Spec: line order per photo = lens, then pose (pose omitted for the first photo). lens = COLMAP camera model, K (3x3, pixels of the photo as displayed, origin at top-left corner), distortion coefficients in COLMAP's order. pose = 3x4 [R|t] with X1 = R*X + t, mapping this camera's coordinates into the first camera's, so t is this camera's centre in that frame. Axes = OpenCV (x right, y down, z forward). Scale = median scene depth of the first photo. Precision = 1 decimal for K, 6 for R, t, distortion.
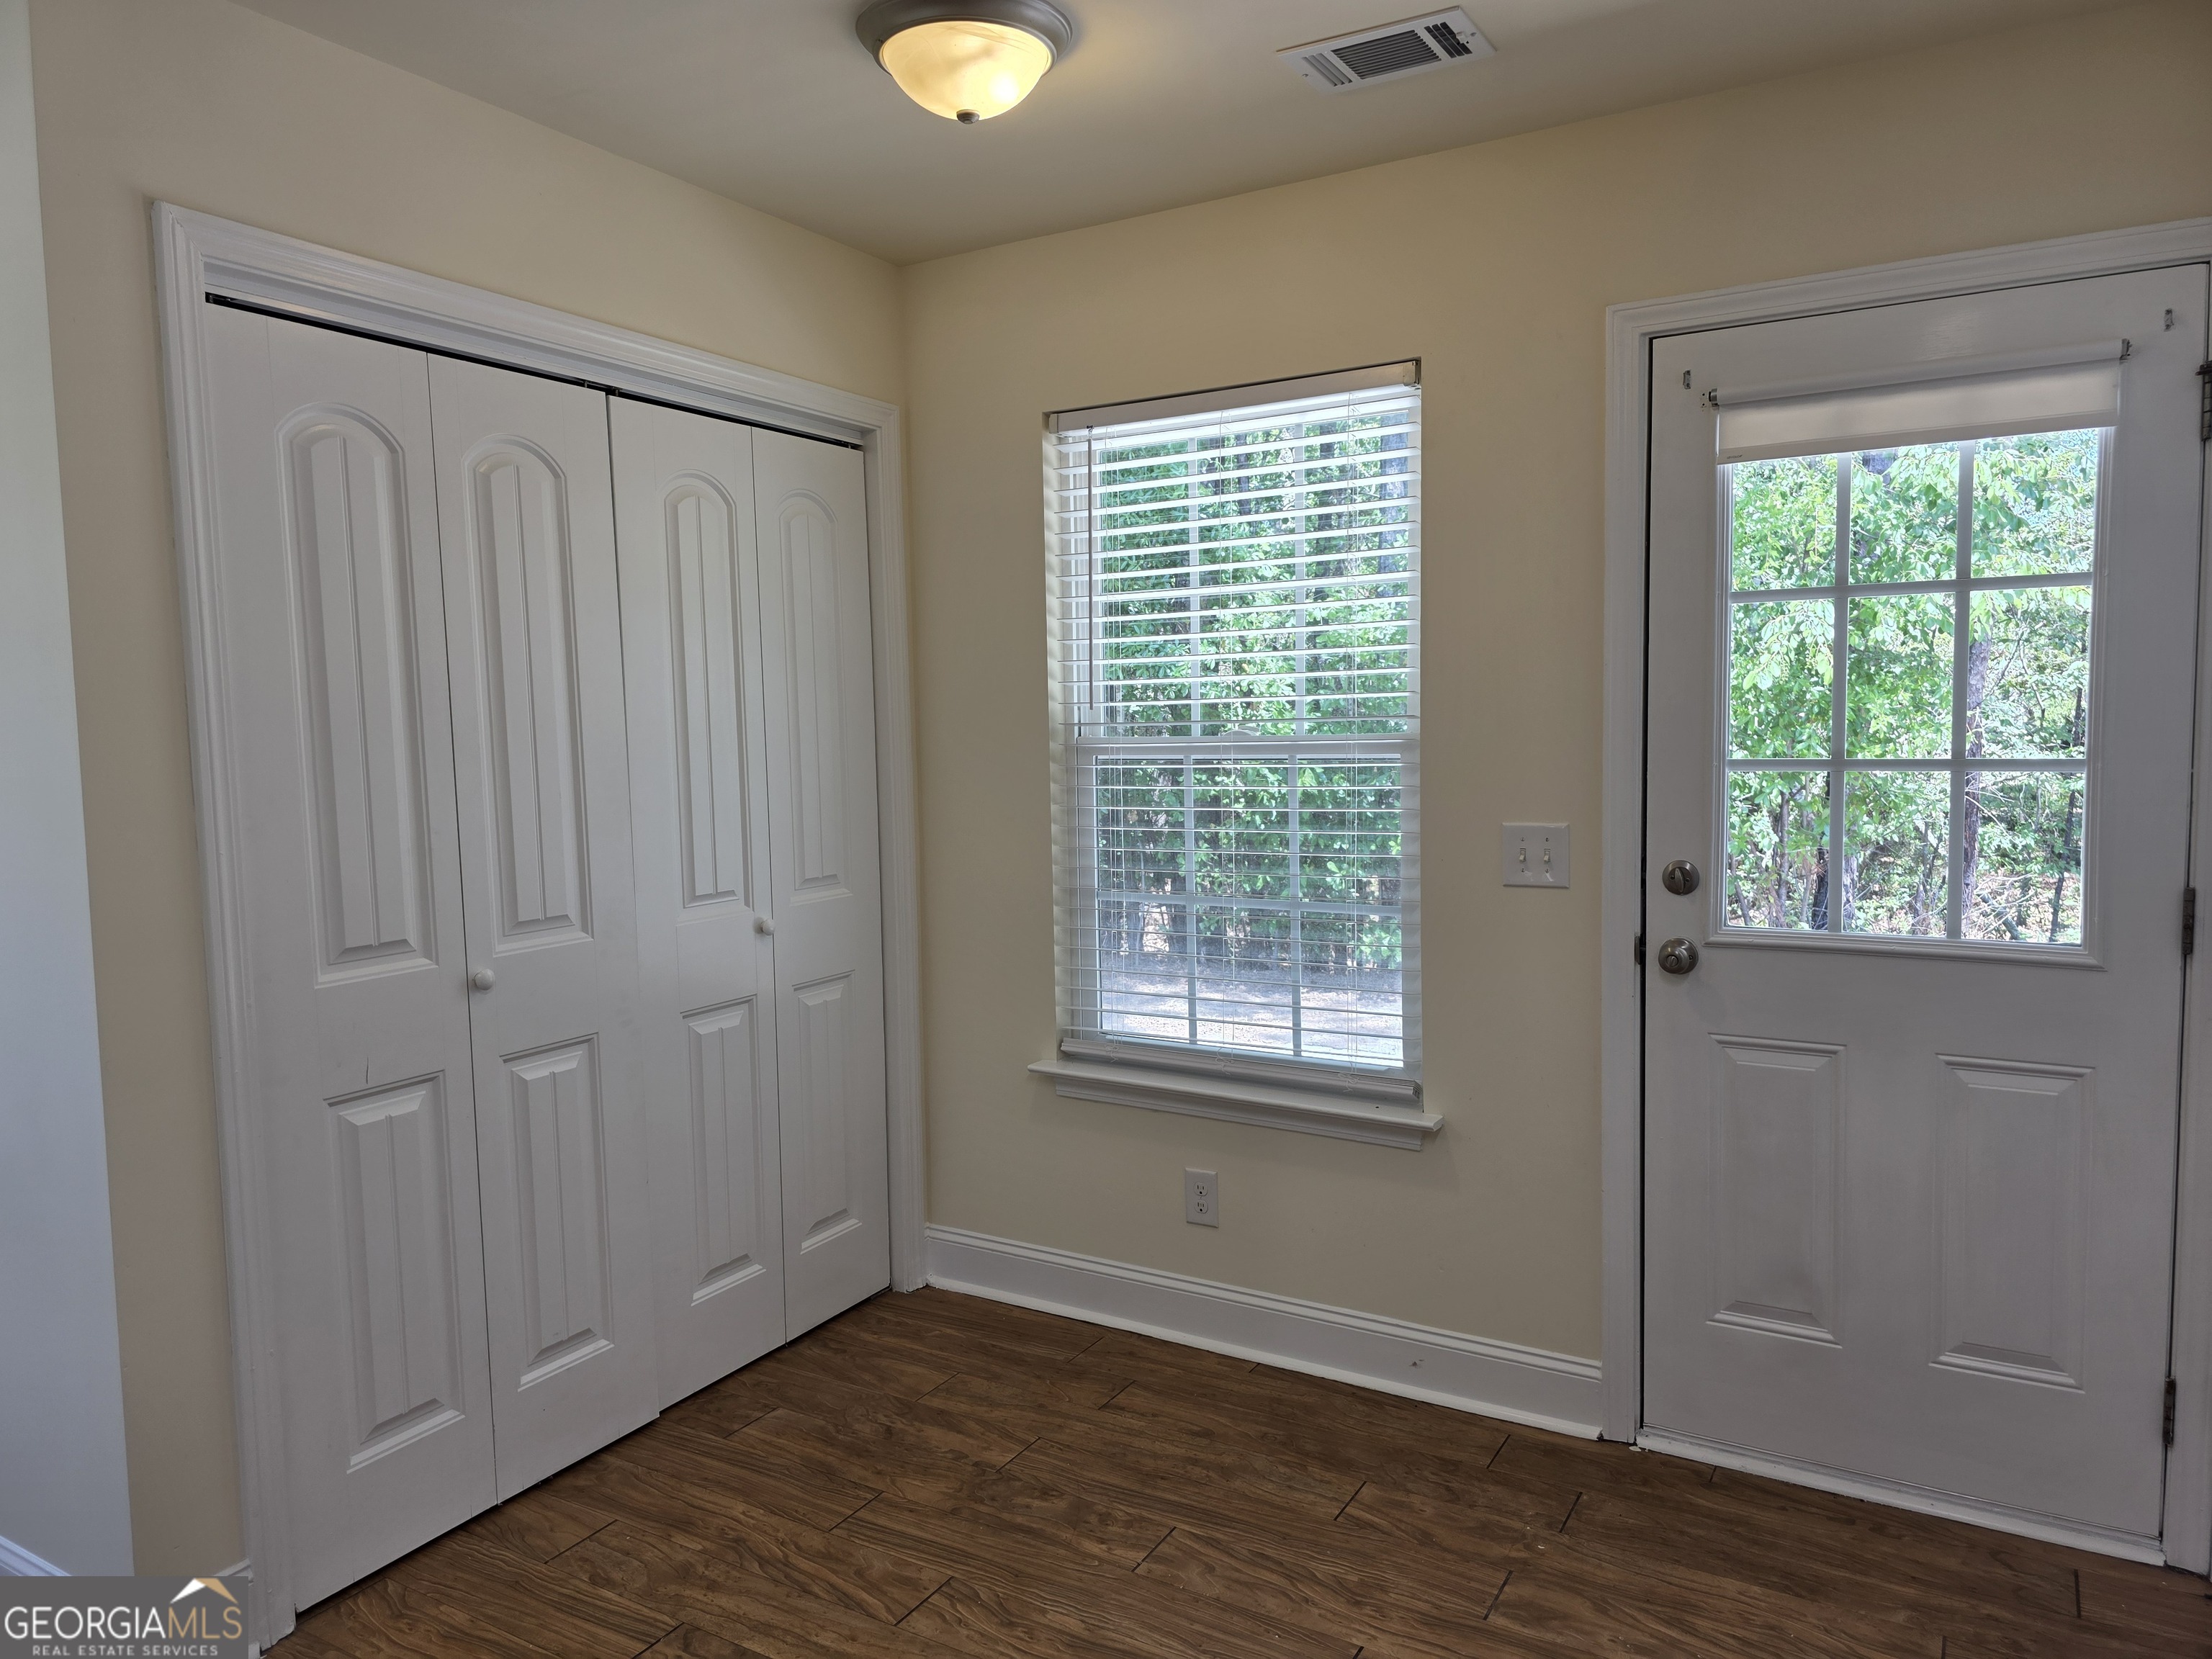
lens RADIAL K [[1485.9, 0, 1099.4], [0, 1485.9, 828.6], [0, 0, 1]] dist [0.057834, -0.054116]
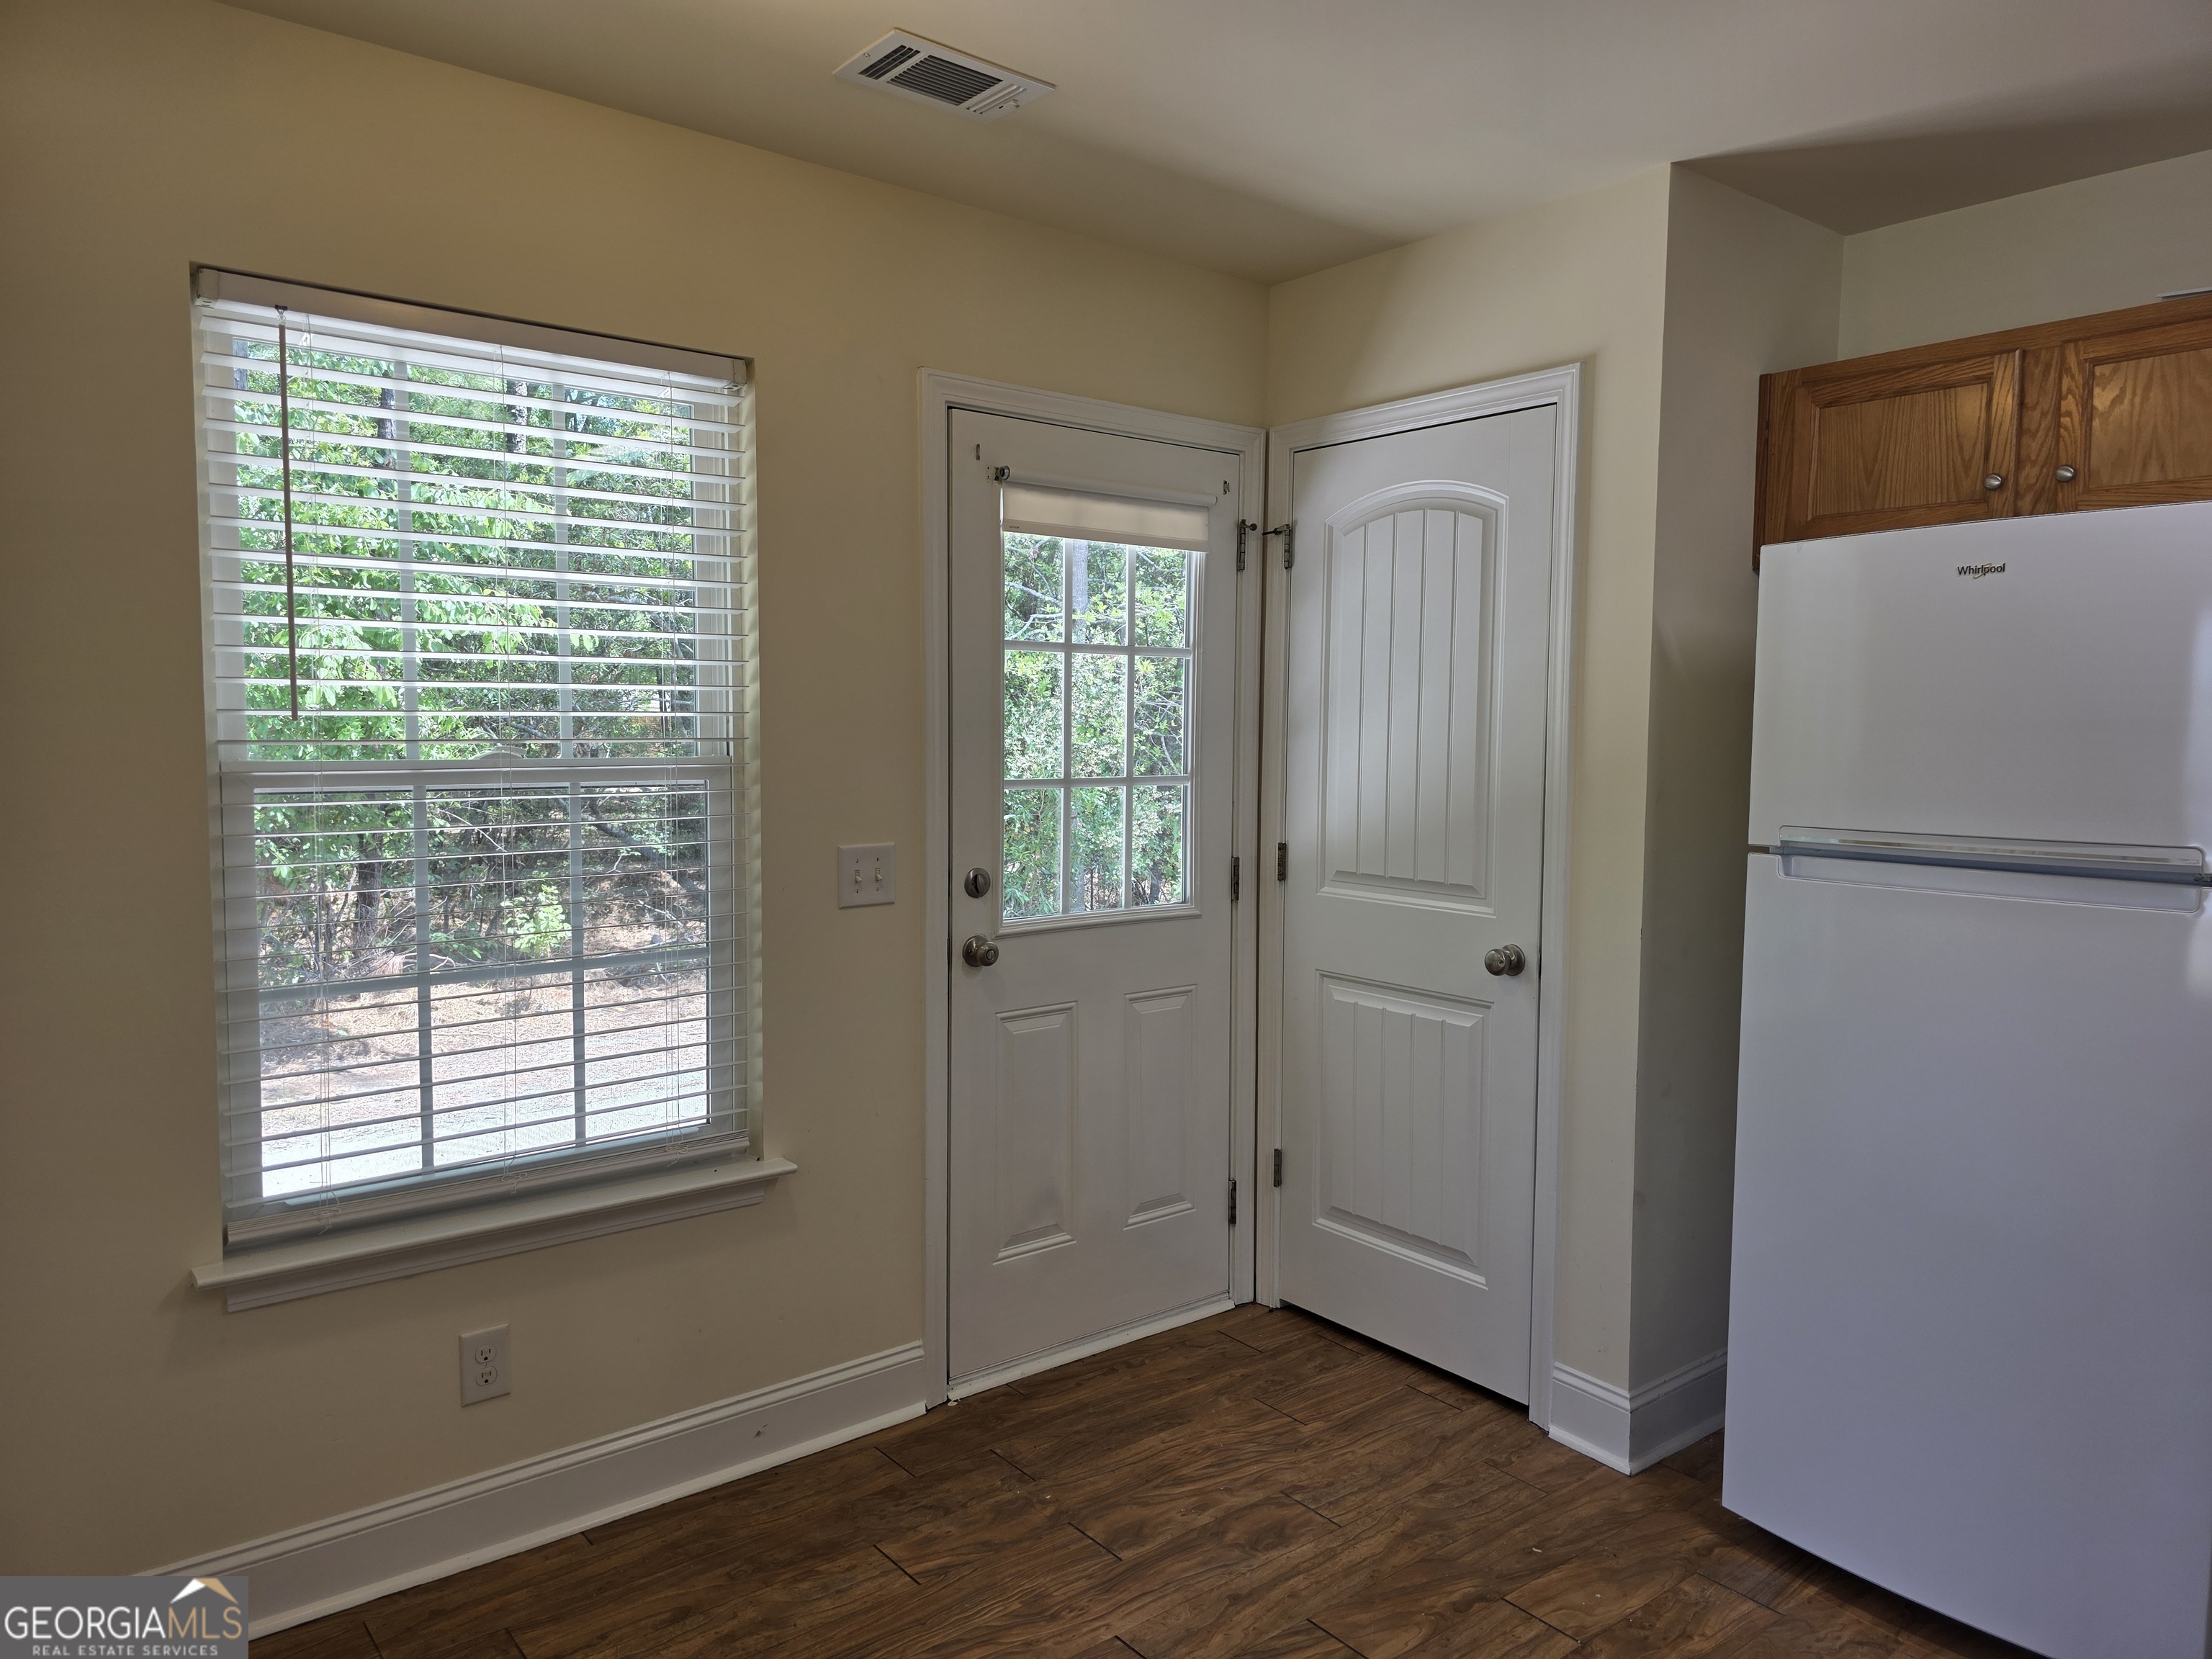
lens RADIAL K [[1485.9, 0, 1112.4], [0, 1485.9, 815.0], [0, 0, 1]] dist [0.057834, -0.054116]
pose [[0.346730, -0.039695, 0.937125, -0.630010], [0.057158, 0.998141, 0.021131, -0.036853], [-0.936222, 0.046238, 0.348355, 0.496125]]
